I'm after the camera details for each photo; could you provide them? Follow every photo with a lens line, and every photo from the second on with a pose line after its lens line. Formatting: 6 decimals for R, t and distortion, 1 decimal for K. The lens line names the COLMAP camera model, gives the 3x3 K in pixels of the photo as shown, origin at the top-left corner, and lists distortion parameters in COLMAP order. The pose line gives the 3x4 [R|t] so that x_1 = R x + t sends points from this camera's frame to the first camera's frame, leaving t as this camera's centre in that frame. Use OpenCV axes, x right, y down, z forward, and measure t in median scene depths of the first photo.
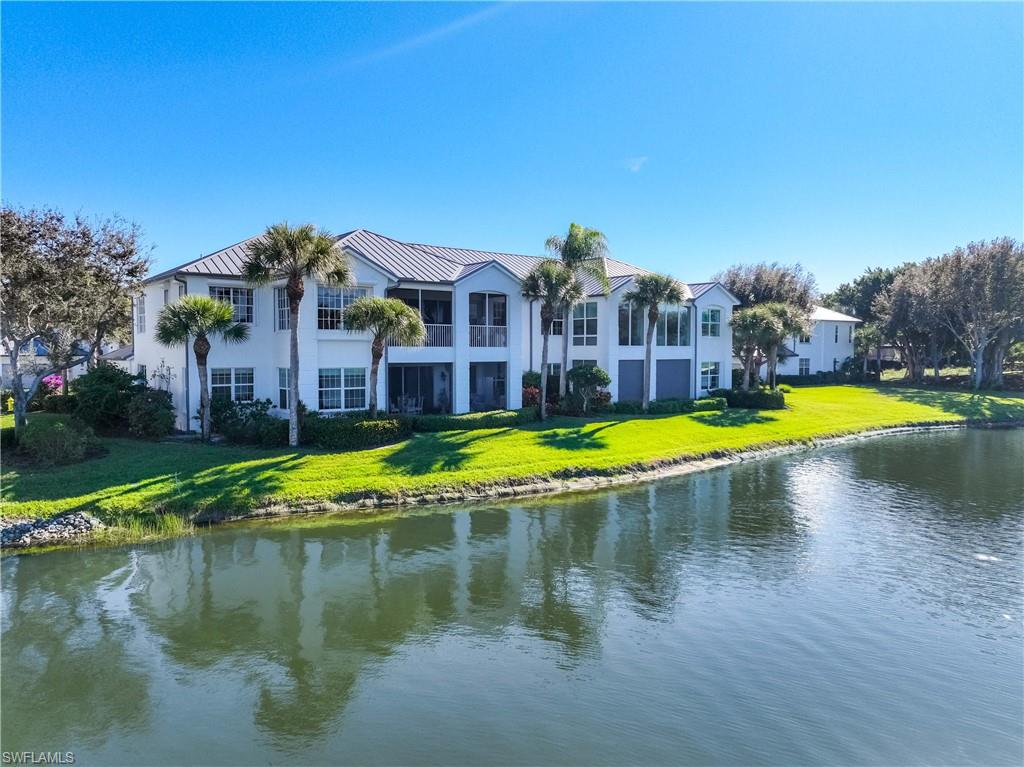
lens RADIAL K [[718.0, 0, 512.0], [0, 718.0, 383.5], [0, 0, 1]] dist [-0.003564, 0.021767]
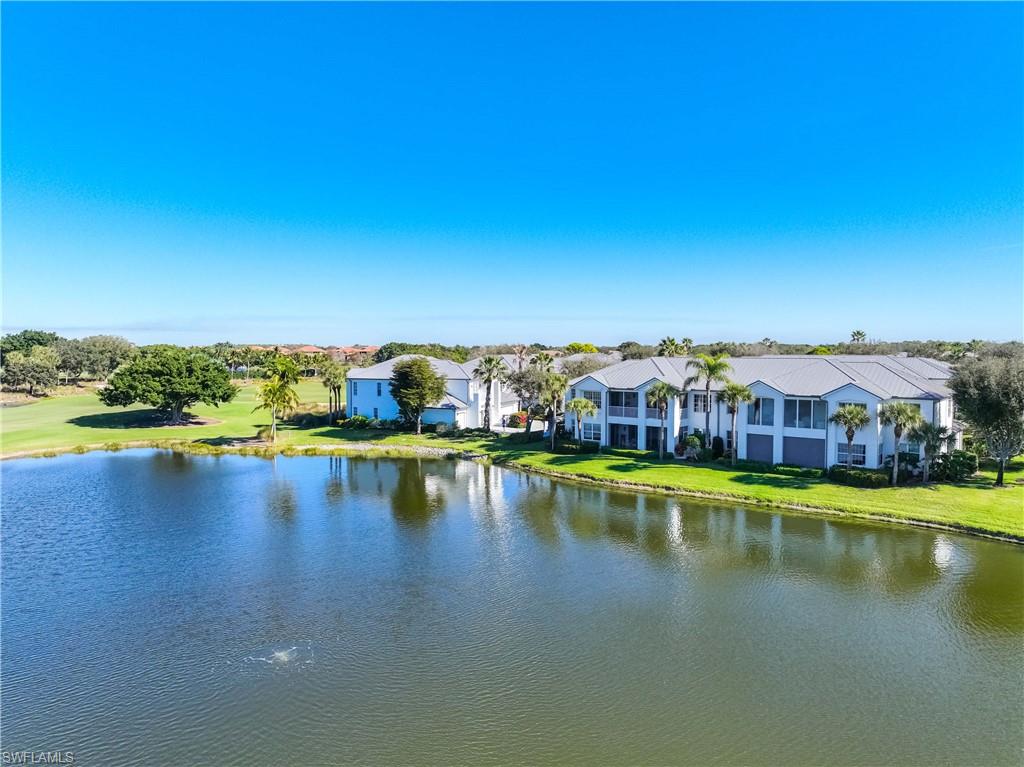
lens RADIAL K [[718.0, 0, 512.0], [0, 718.0, 383.5], [0, 0, 1]] dist [-0.003564, 0.021767]
pose [[0.092212, -0.026432, -0.995389, 1.995114], [-0.114794, 0.992700, -0.036995, -0.028579], [0.989100, 0.117676, 0.088504, 0.396313]]
